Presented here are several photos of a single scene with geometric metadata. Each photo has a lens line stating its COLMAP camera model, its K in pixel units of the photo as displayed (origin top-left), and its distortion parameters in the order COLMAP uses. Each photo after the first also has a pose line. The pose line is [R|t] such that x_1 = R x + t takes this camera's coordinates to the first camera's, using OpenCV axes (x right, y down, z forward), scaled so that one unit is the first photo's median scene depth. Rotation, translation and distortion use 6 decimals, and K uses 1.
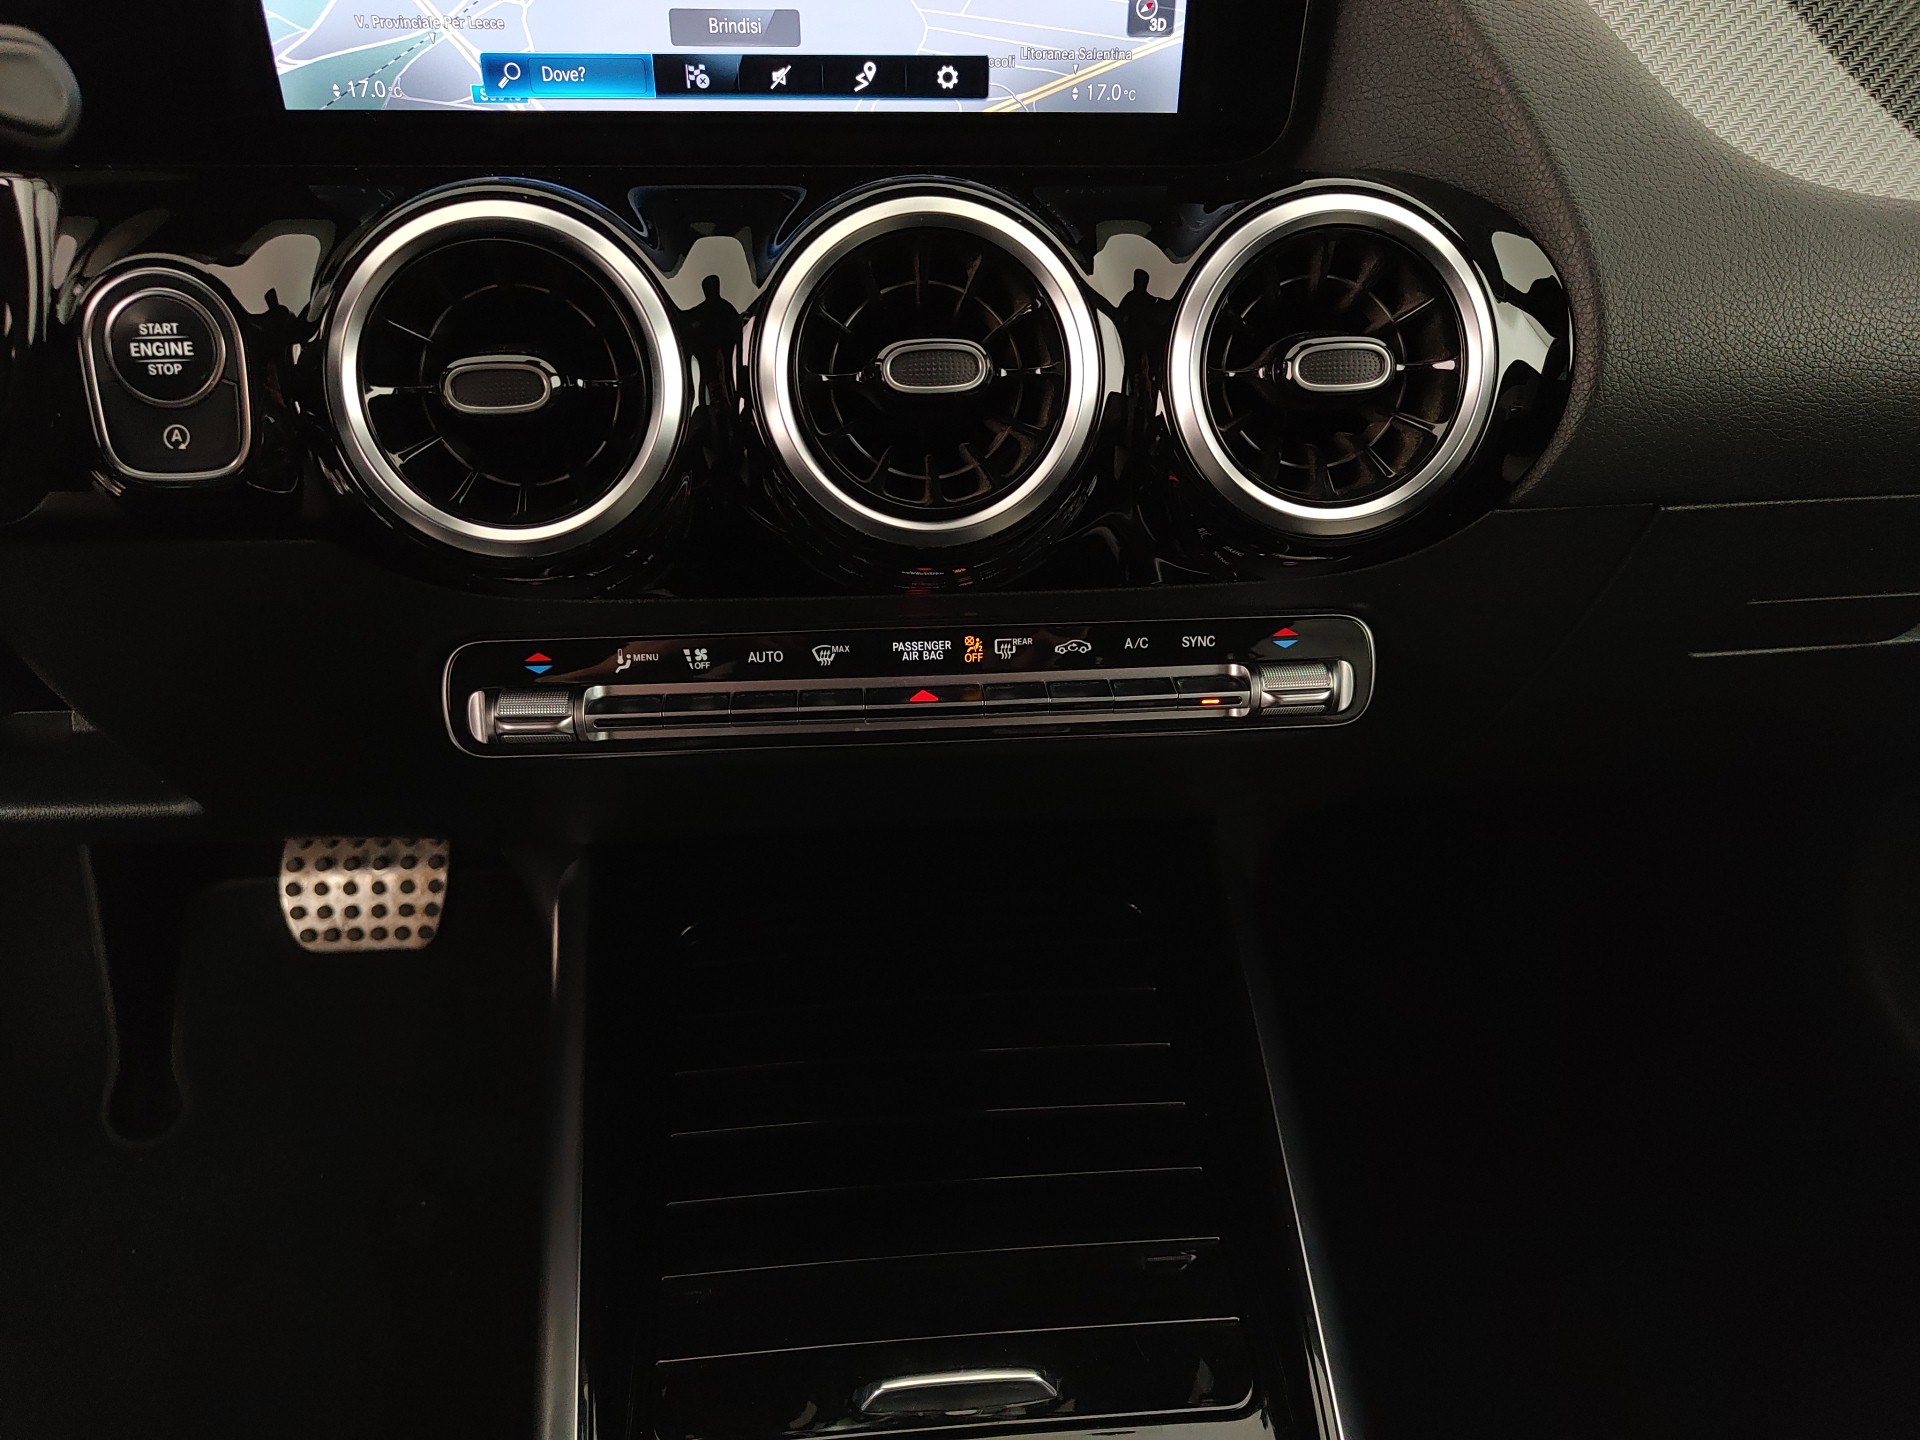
lens RADIAL K [[1397.1, 0, 952.2], [0, 1397.1, 741.7], [0, 0, 1]] dist [0.017166, -0.025095]
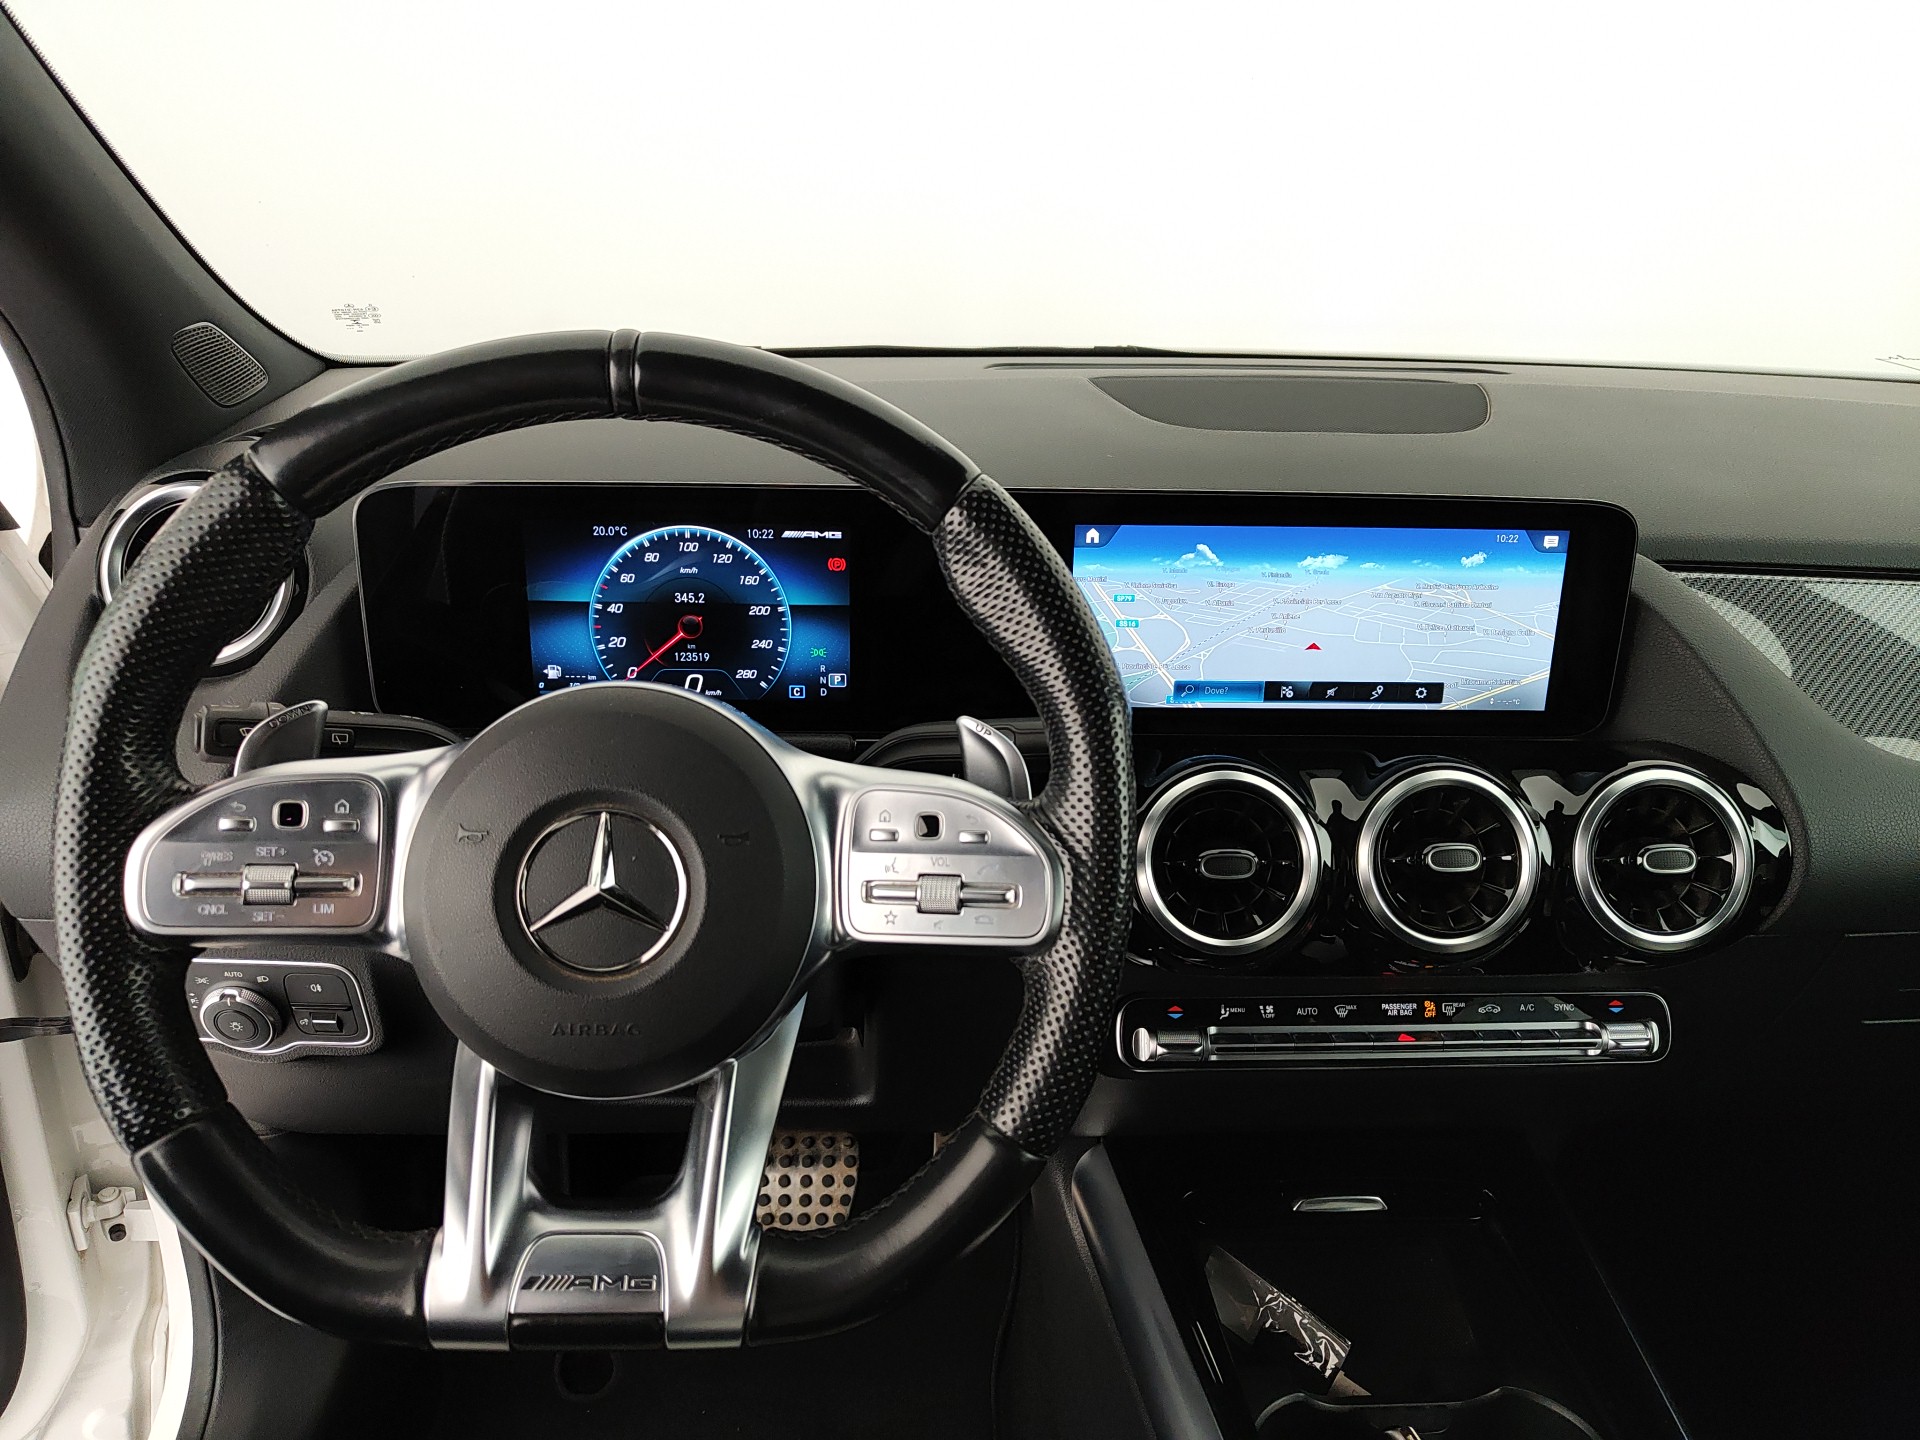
lens RADIAL K [[1397.1, 0, 953.9], [0, 1397.1, 733.0], [0, 0, 1]] dist [0.017166, -0.025095]
pose [[0.999595, 0.016967, -0.022840, -0.559247], [-0.022040, 0.969411, -0.244450, 0.037391], [0.017994, 0.244855, 0.969393, -0.757689]]
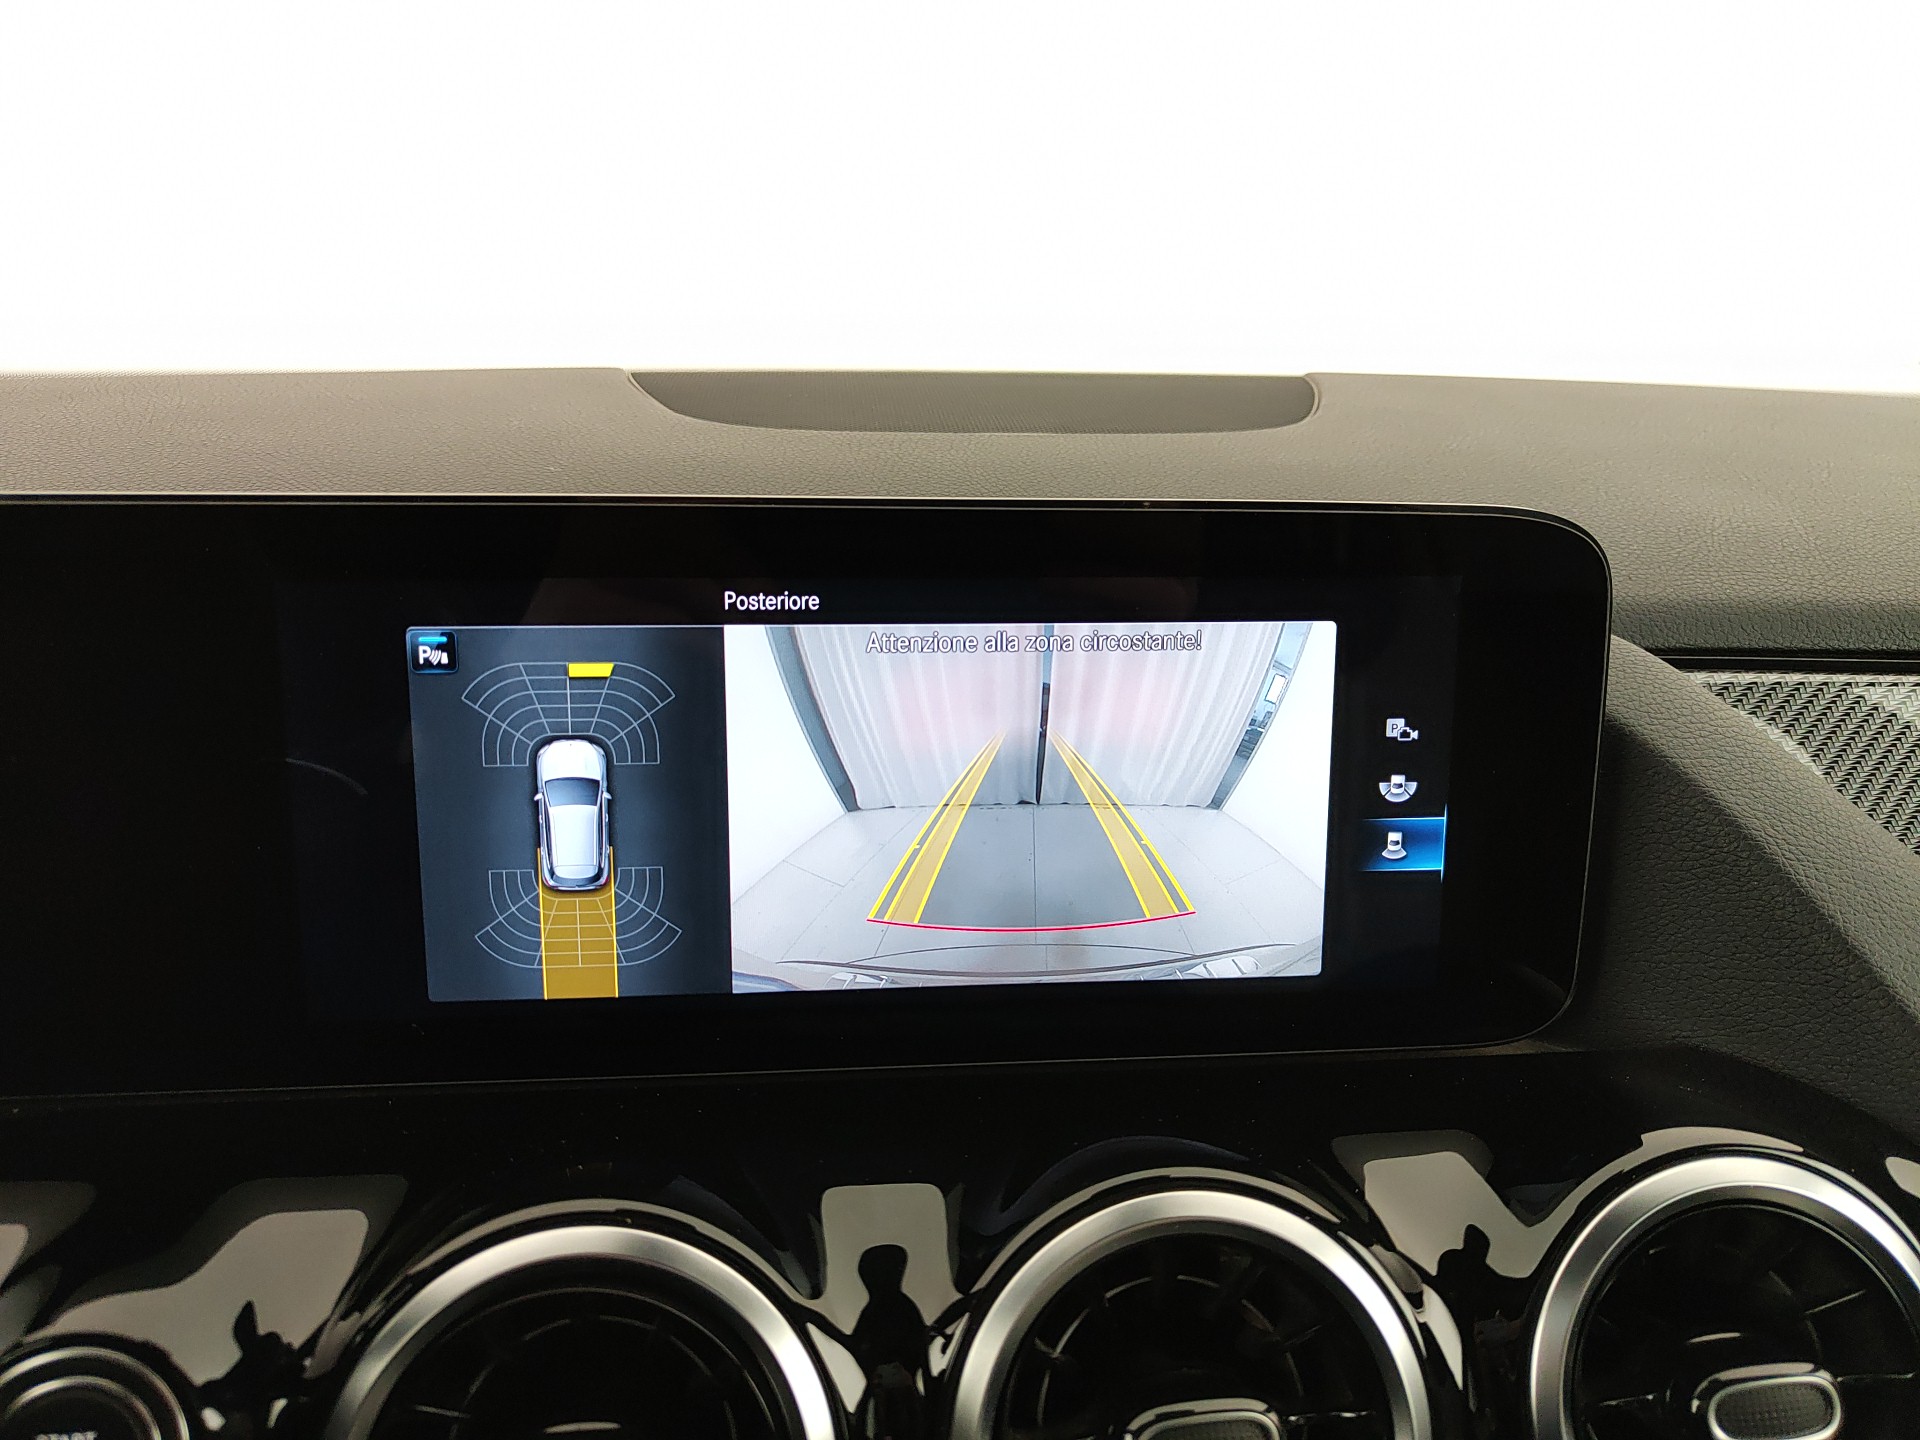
lens RADIAL K [[1397.1, 0, 945.6], [0, 1397.1, 723.8], [0, 0, 1]] dist [0.017166, -0.025095]
pose [[0.999906, -0.008621, 0.010700, -0.126189], [0.011730, 0.941121, -0.337866, -0.323040], [-0.007157, 0.337959, 0.941133, 0.198881]]
